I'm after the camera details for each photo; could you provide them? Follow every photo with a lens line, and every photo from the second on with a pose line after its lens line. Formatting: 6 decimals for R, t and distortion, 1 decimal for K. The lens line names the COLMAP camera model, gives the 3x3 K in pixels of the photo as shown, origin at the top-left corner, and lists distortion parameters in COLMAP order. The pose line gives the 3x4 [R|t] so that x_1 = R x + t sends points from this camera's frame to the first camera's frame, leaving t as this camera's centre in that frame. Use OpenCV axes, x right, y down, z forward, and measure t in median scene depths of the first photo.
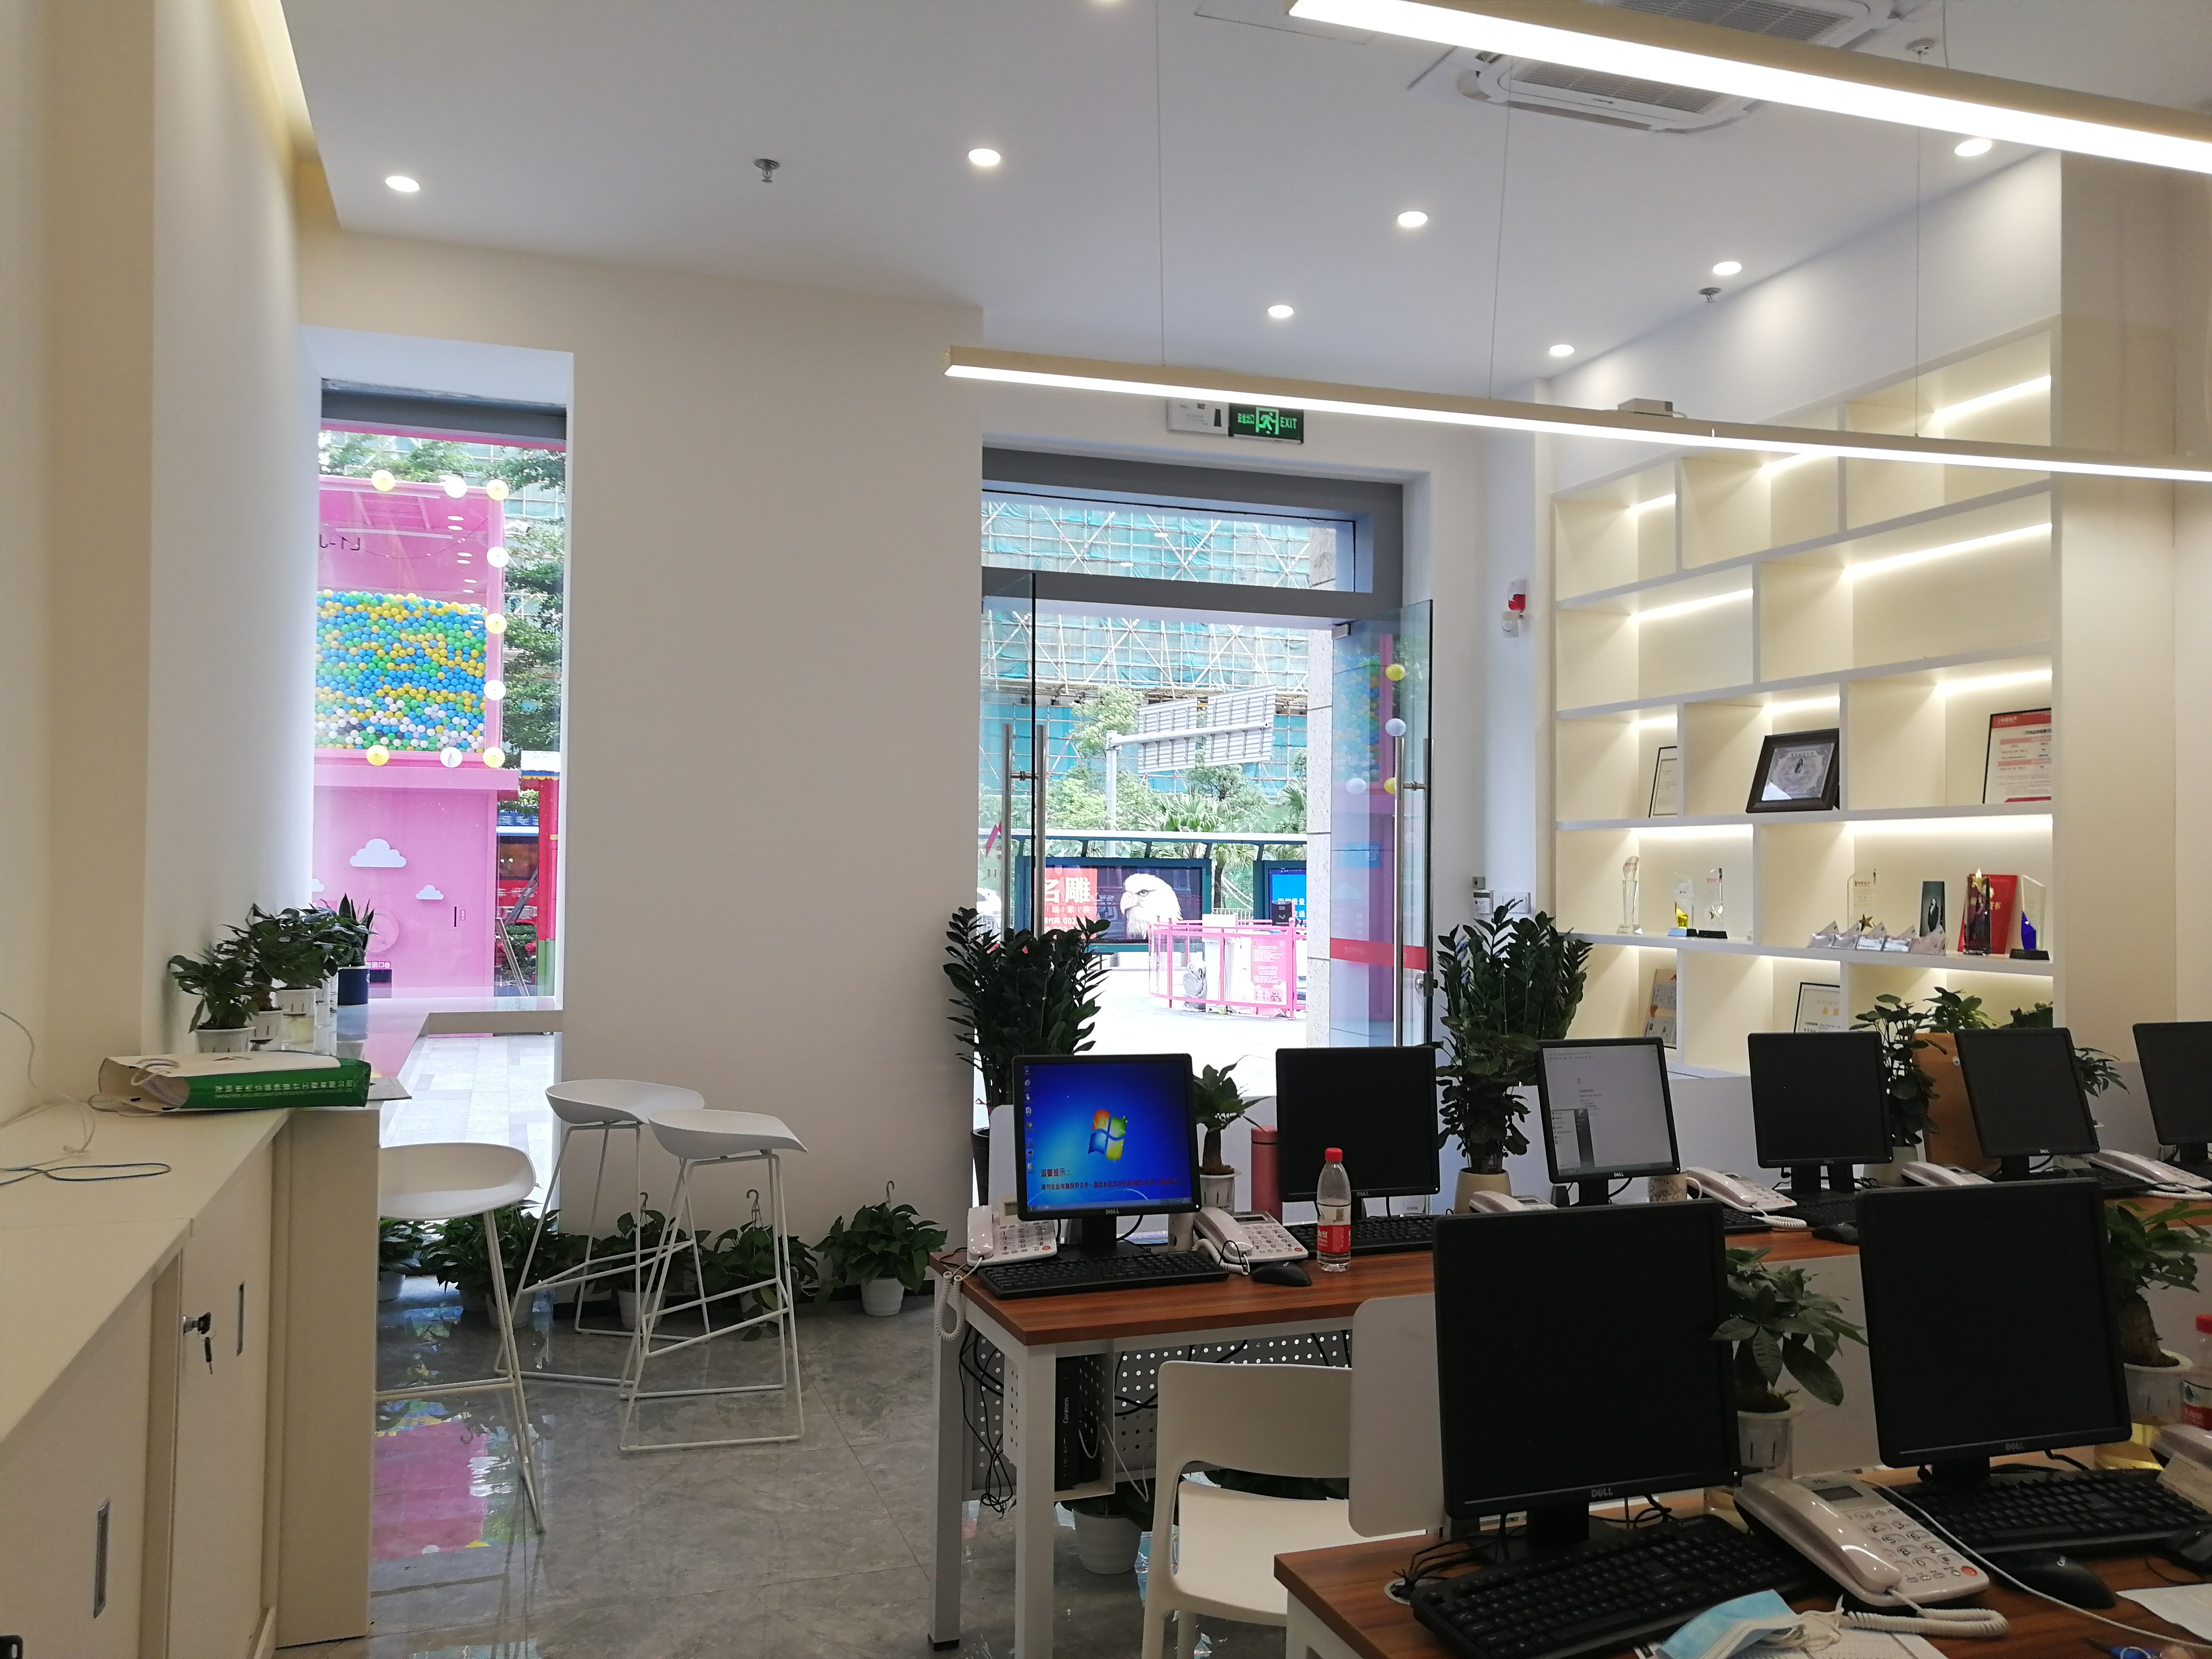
lens RADIAL K [[1741.1, 0, 1112.1], [0, 1741.1, 832.0], [0, 0, 1]] dist [0.013622, 0.004448]
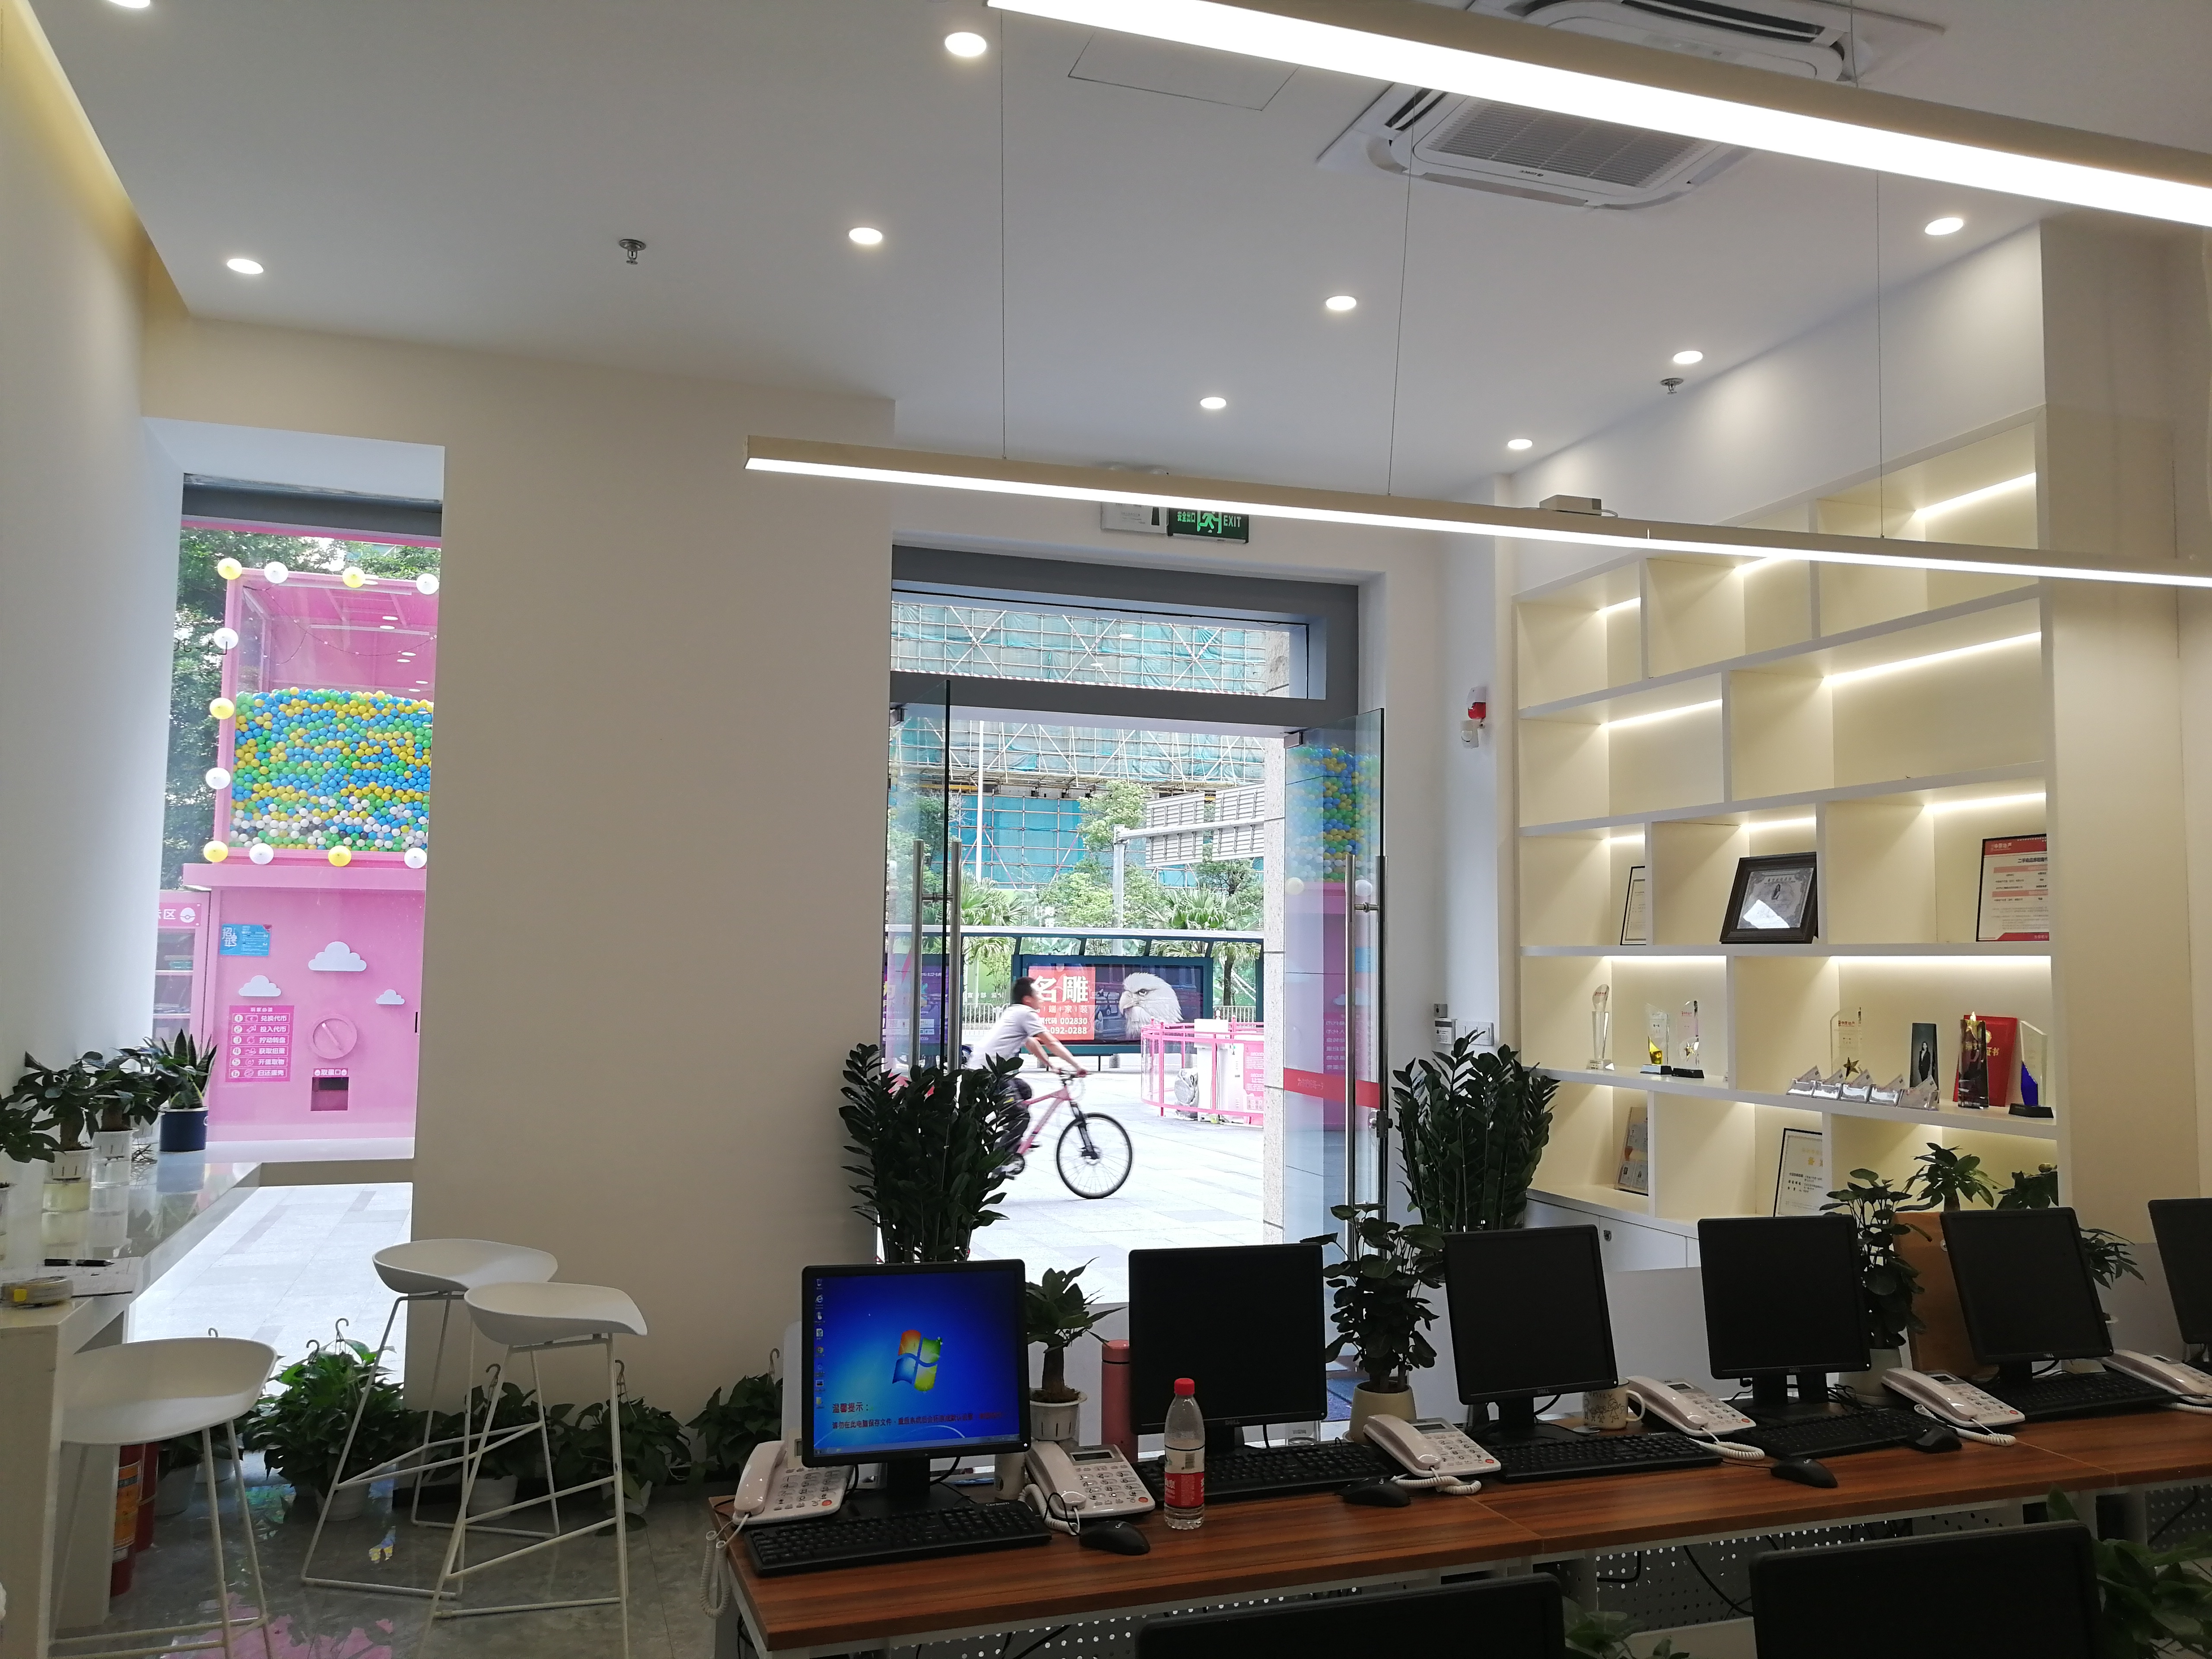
lens RADIAL K [[1743.6, 0, 1106.0], [0, 1743.6, 829.5], [0, 0, 1]] dist [0.012286, 0.008260]
pose [[0.999915, 0.002545, -0.012780, 0.054760], [-0.003230, 0.998541, -0.053900, -0.020432], [0.012624, 0.053937, 0.998465, 0.080437]]
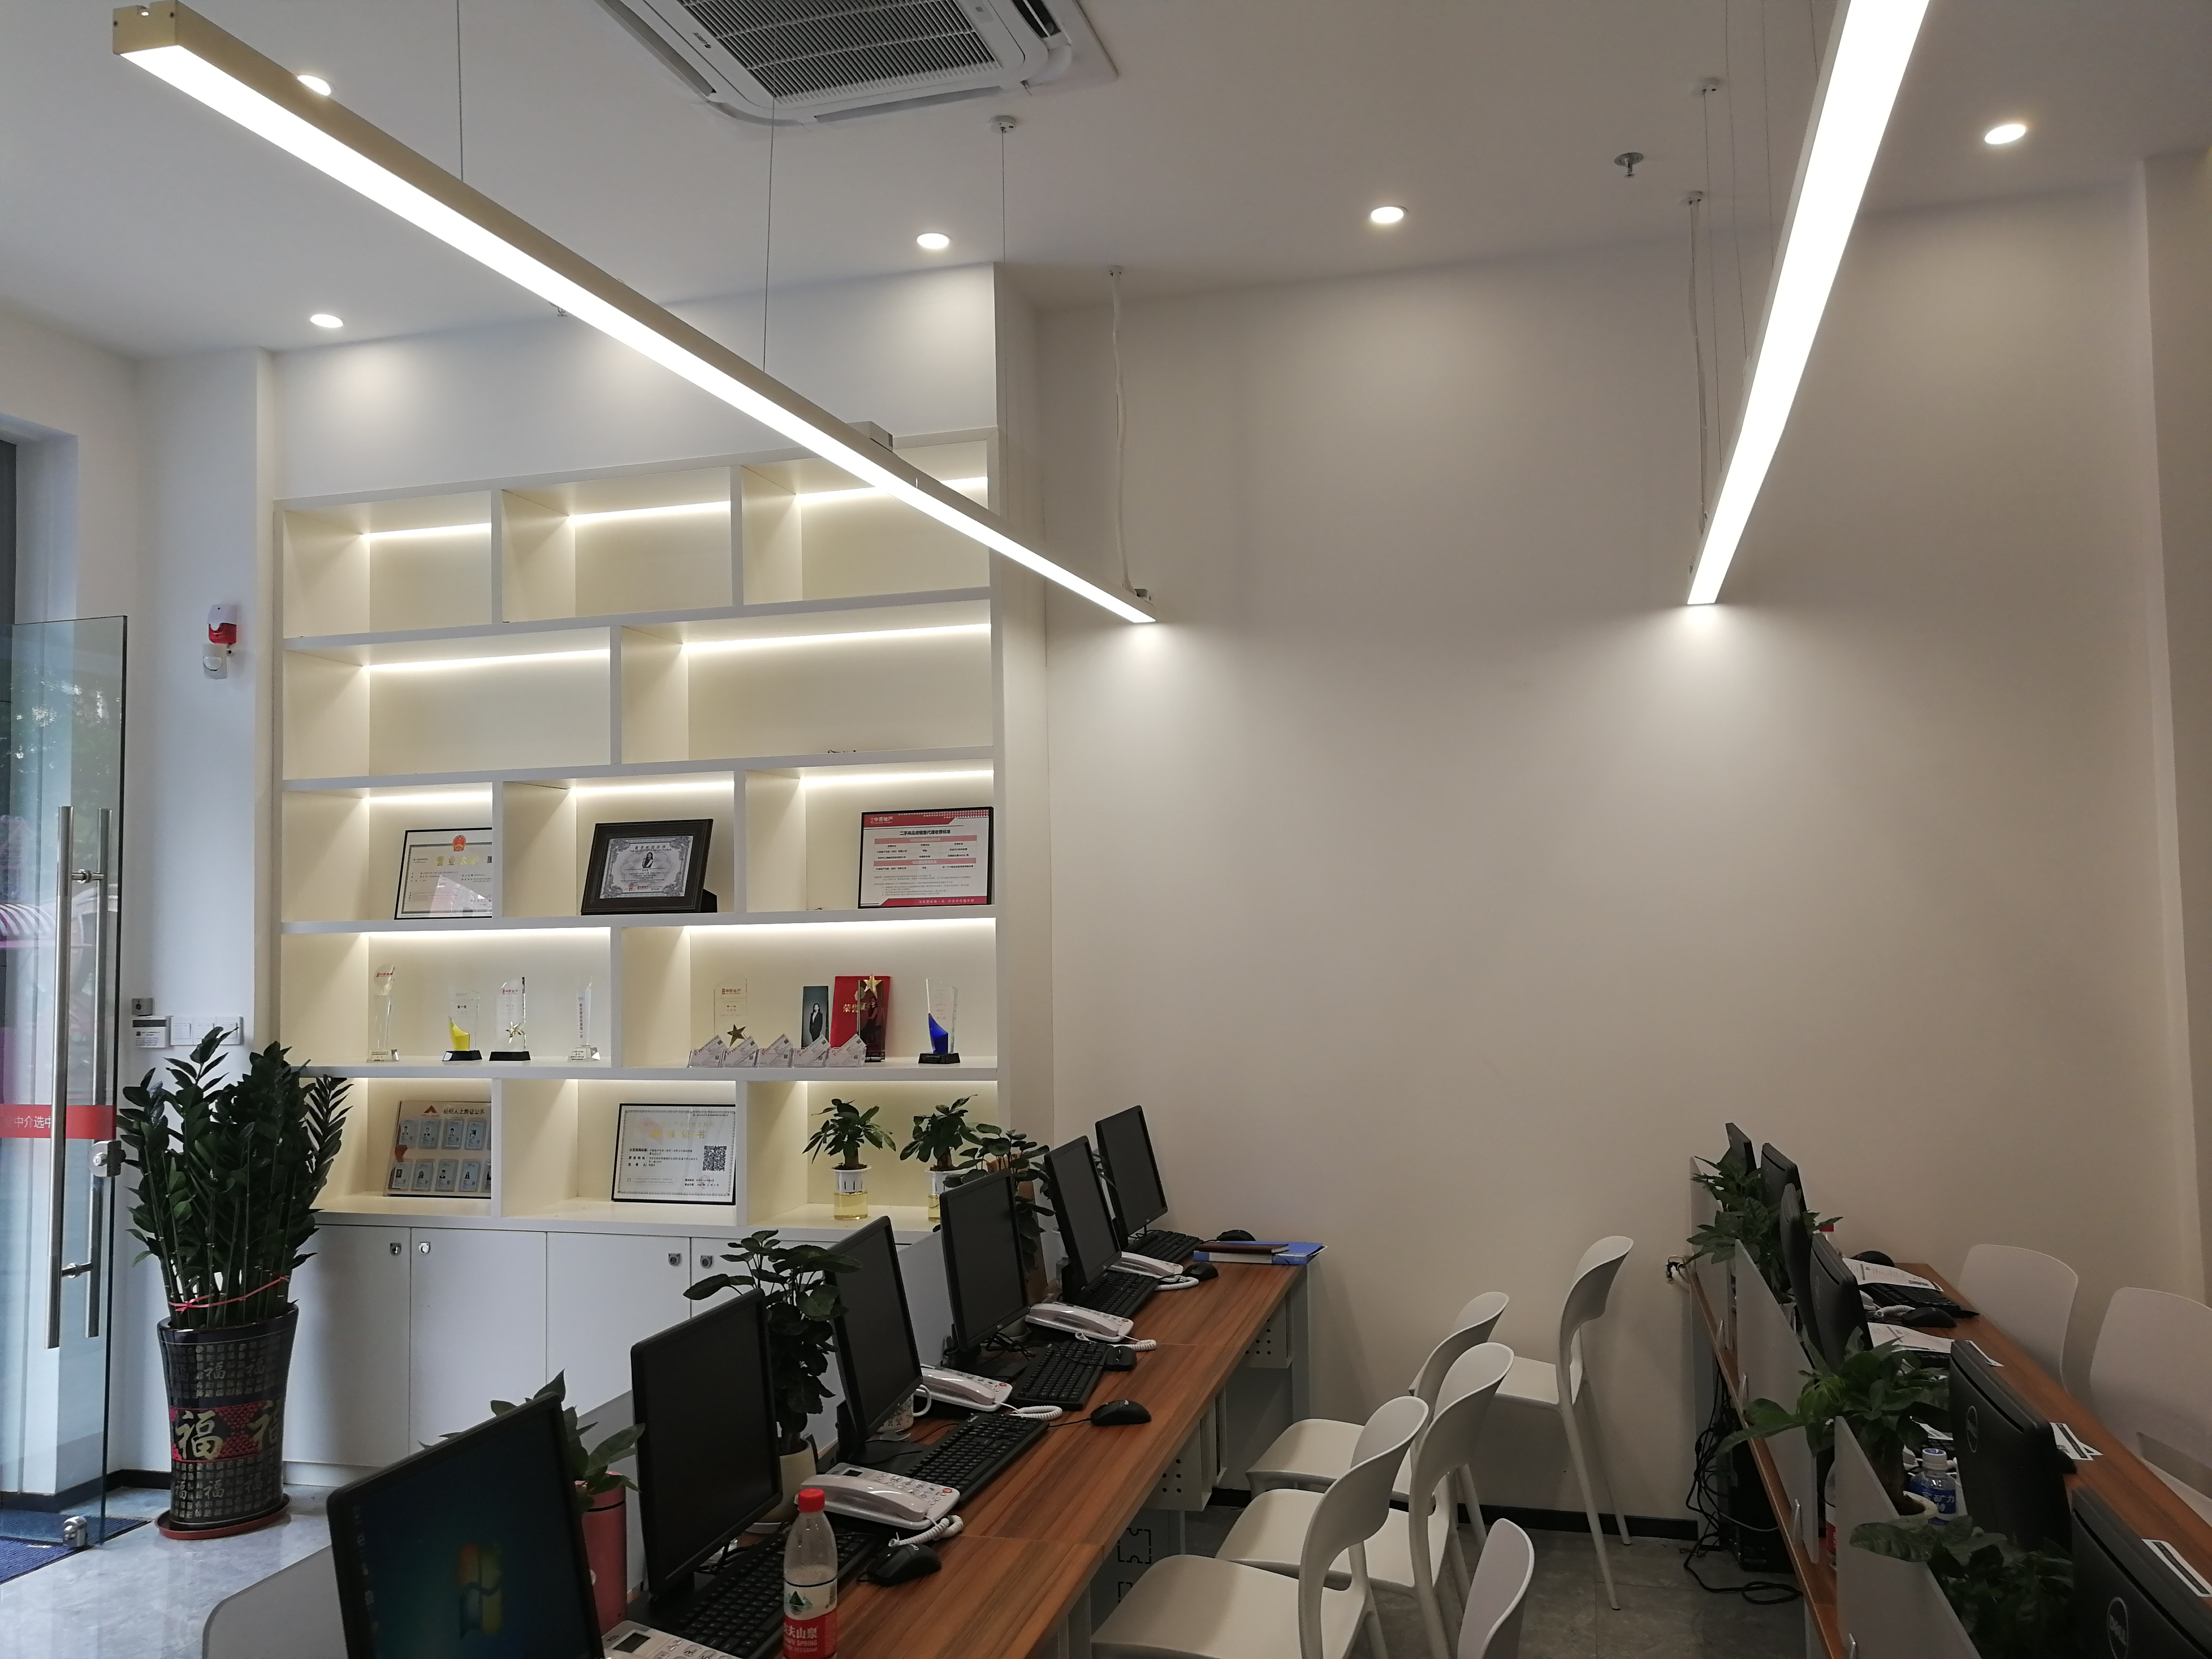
lens RADIAL K [[1724.6, 0, 1162.7], [0, 1724.6, 833.8], [0, 0, 1]] dist [-0.024519, 0.063313]
pose [[0.569187, 0.022979, 0.821887, -0.178357], [0.006862, 0.999442, -0.032696, -0.021067], [-0.822180, 0.024250, 0.568711, 0.290483]]
